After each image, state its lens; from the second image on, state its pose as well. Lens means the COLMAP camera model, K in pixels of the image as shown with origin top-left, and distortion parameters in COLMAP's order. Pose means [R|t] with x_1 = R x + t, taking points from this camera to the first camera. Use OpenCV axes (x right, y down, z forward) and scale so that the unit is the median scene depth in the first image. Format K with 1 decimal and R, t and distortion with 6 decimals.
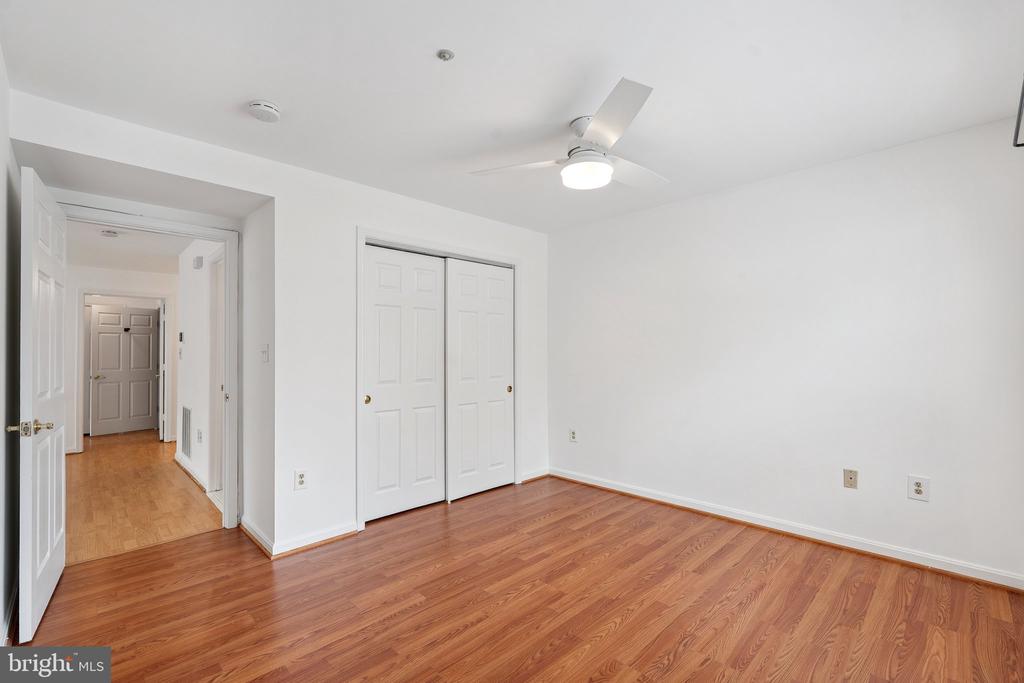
lens RADIAL K [[454.1, 0, 514.8], [0, 454.1, 349.7], [0, 0, 1]] dist [0.002351, 0.000908]
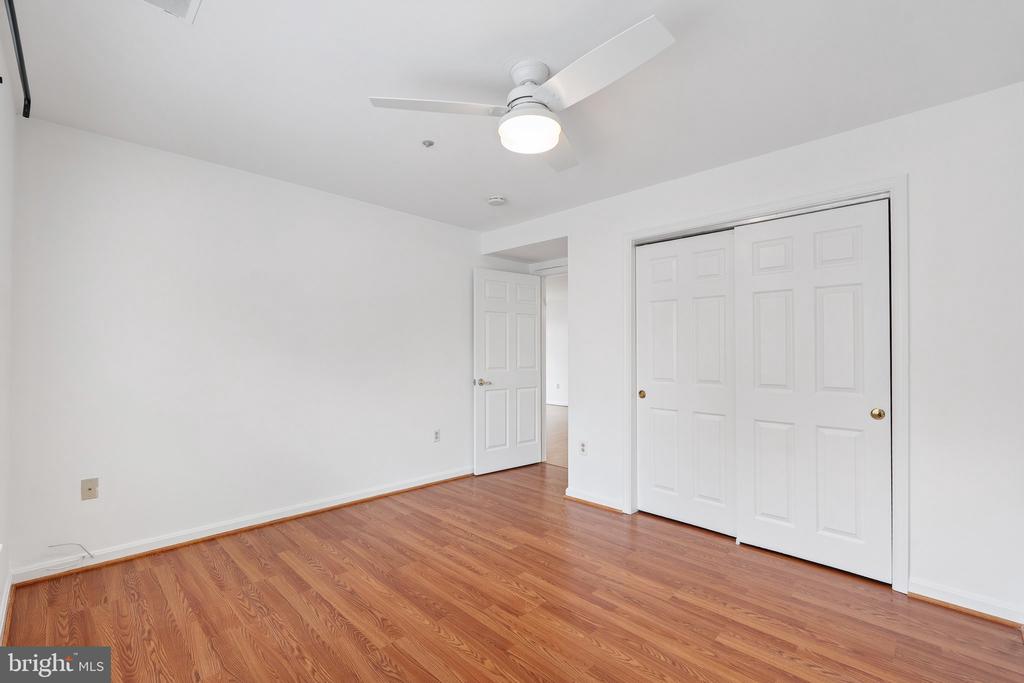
lens RADIAL K [[454.1, 0, 506.7], [0, 454.1, 341.6], [0, 0, 1]] dist [0.002351, 0.000908]
pose [[-0.012632, -0.017450, -0.999768, 0.907514], [0.008604, 0.999809, -0.017559, 0.007421], [0.999883, -0.008824, -0.012479, 0.882236]]
